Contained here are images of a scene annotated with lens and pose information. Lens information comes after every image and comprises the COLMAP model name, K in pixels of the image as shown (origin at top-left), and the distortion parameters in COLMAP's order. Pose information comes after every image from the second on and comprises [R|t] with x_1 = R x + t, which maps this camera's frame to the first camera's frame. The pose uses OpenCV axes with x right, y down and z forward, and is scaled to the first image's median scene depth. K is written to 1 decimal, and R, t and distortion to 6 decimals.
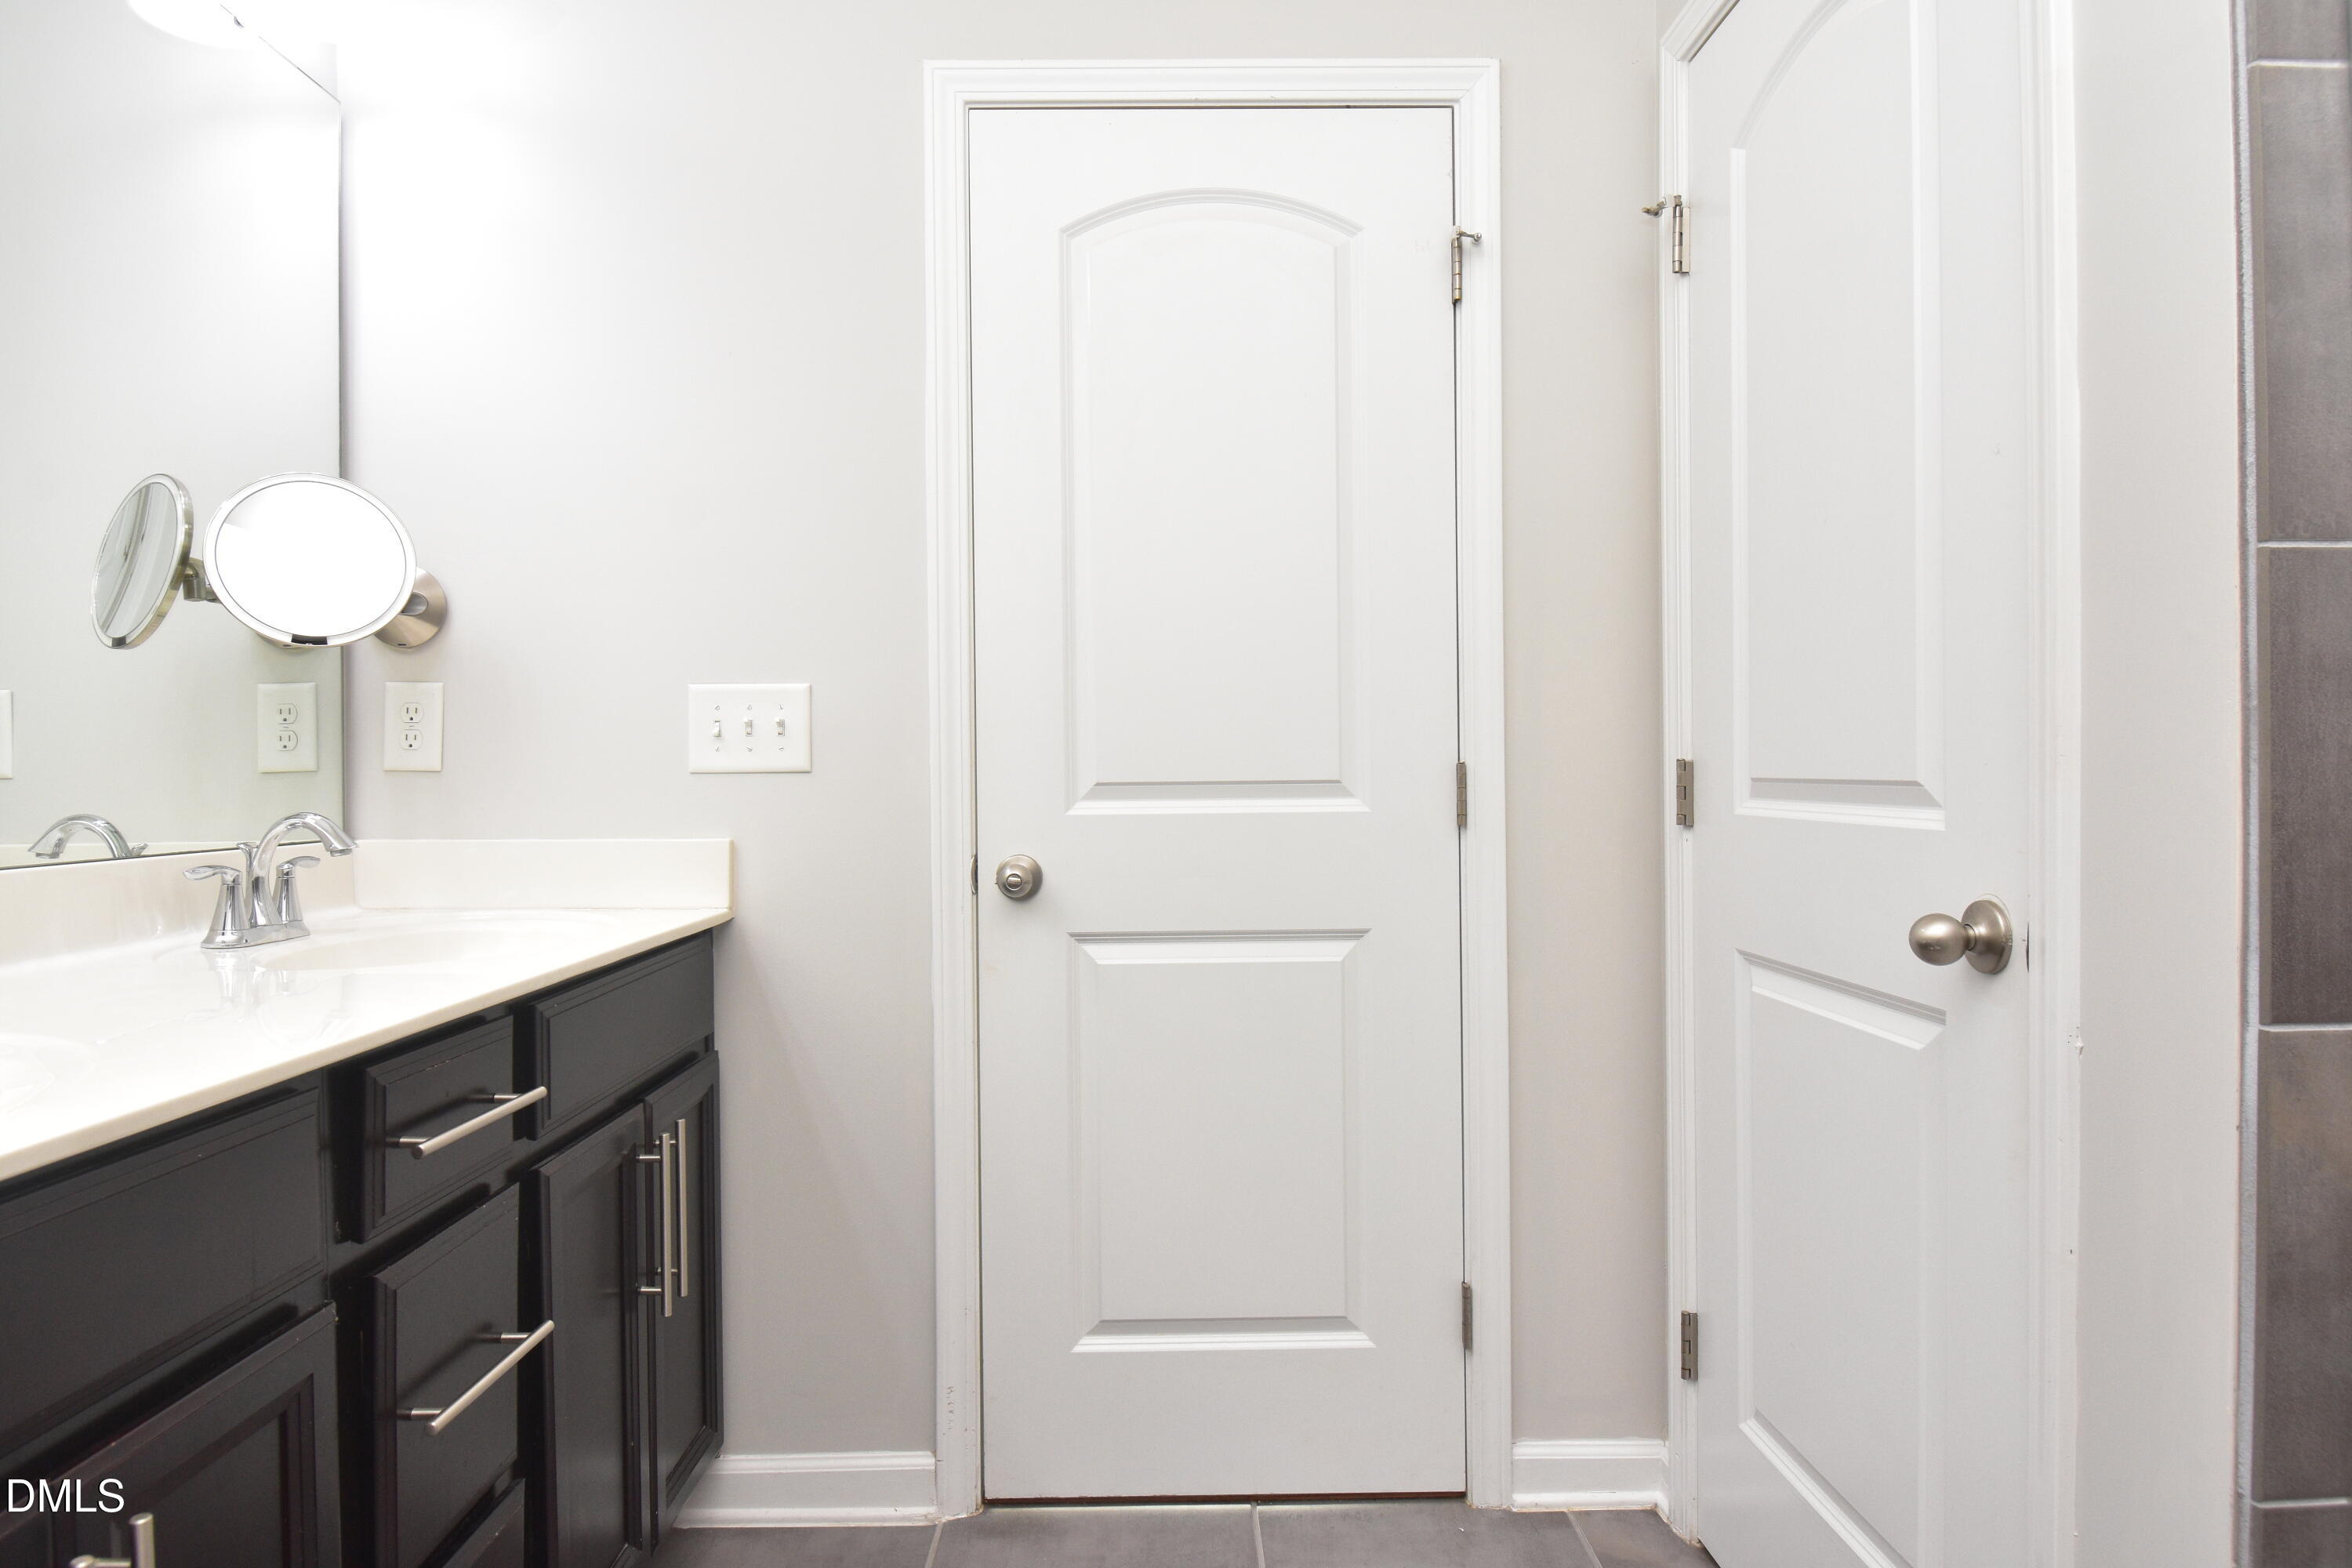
lens RADIAL K [[1363.2, 0, 1172.1], [0, 1363.2, 772.0], [0, 0, 1]] dist [0.010571, -0.024340]
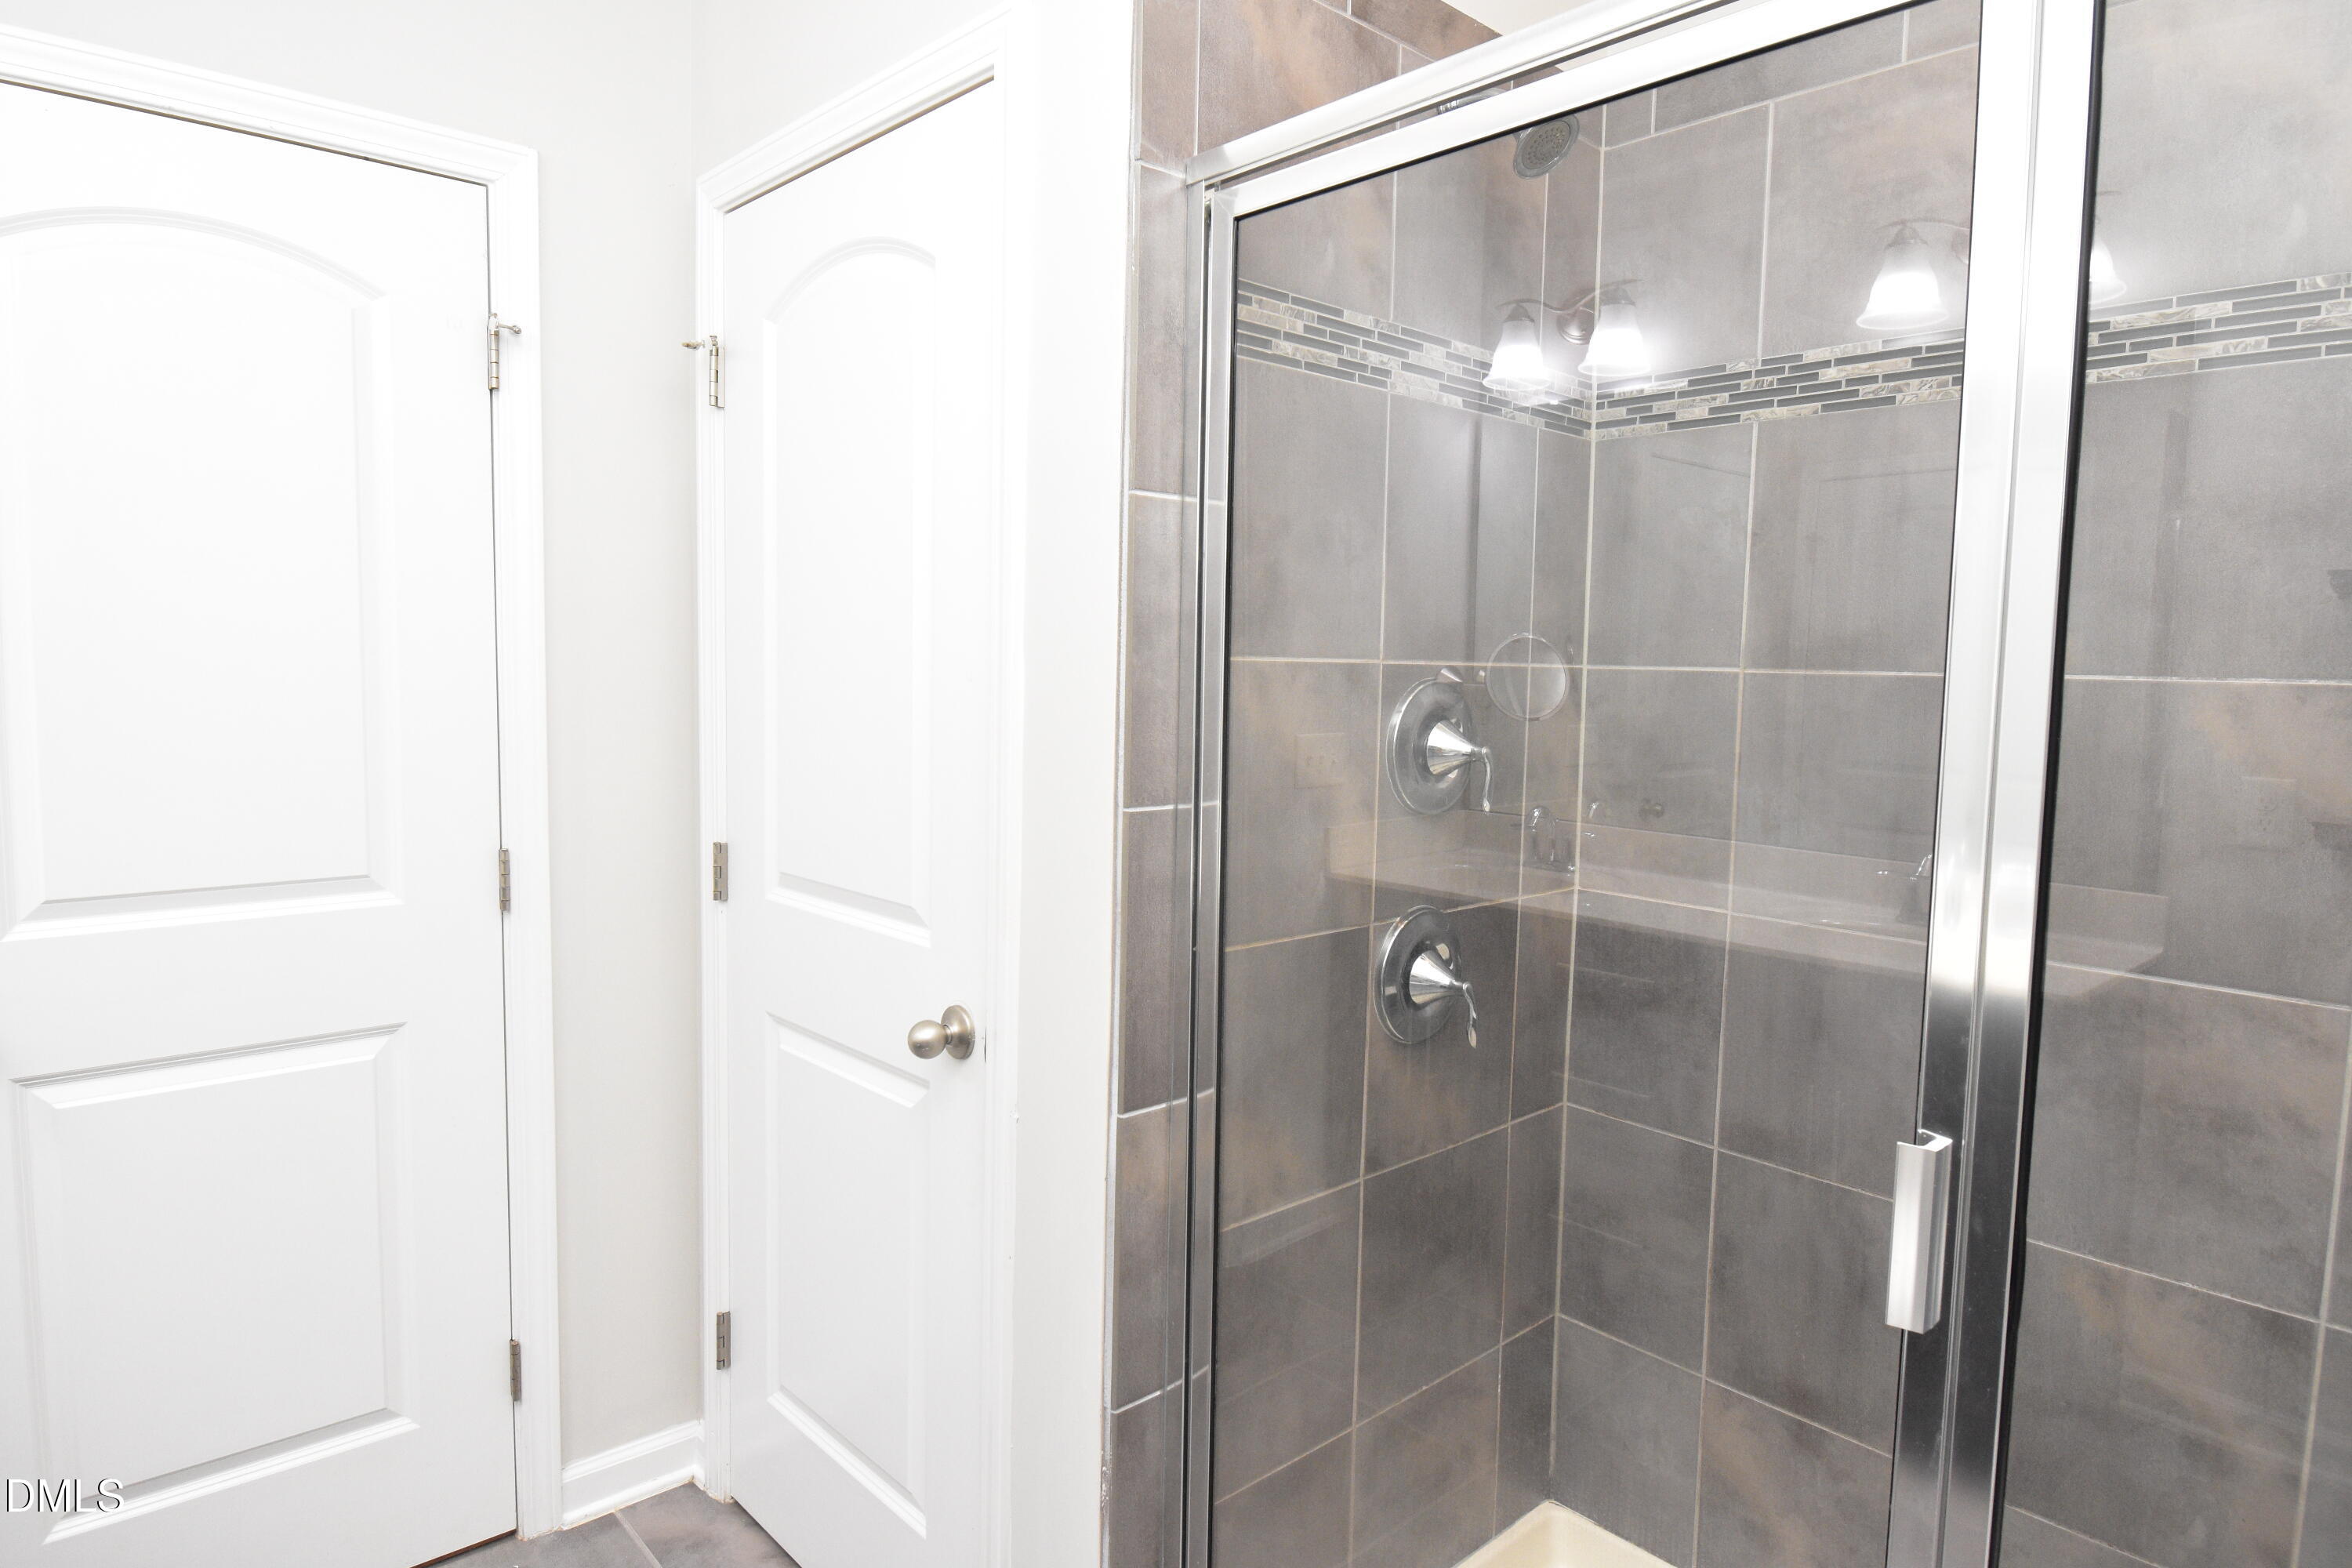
lens RADIAL K [[1363.2, 0, 1172.1], [0, 1363.2, 772.0], [0, 0, 1]] dist [0.010571, -0.024340]
pose [[0.753543, -0.030181, 0.656705, -0.083817], [-0.024648, 0.996946, 0.074100, -0.161004], [-0.656936, -0.072025, 0.750498, -0.093397]]
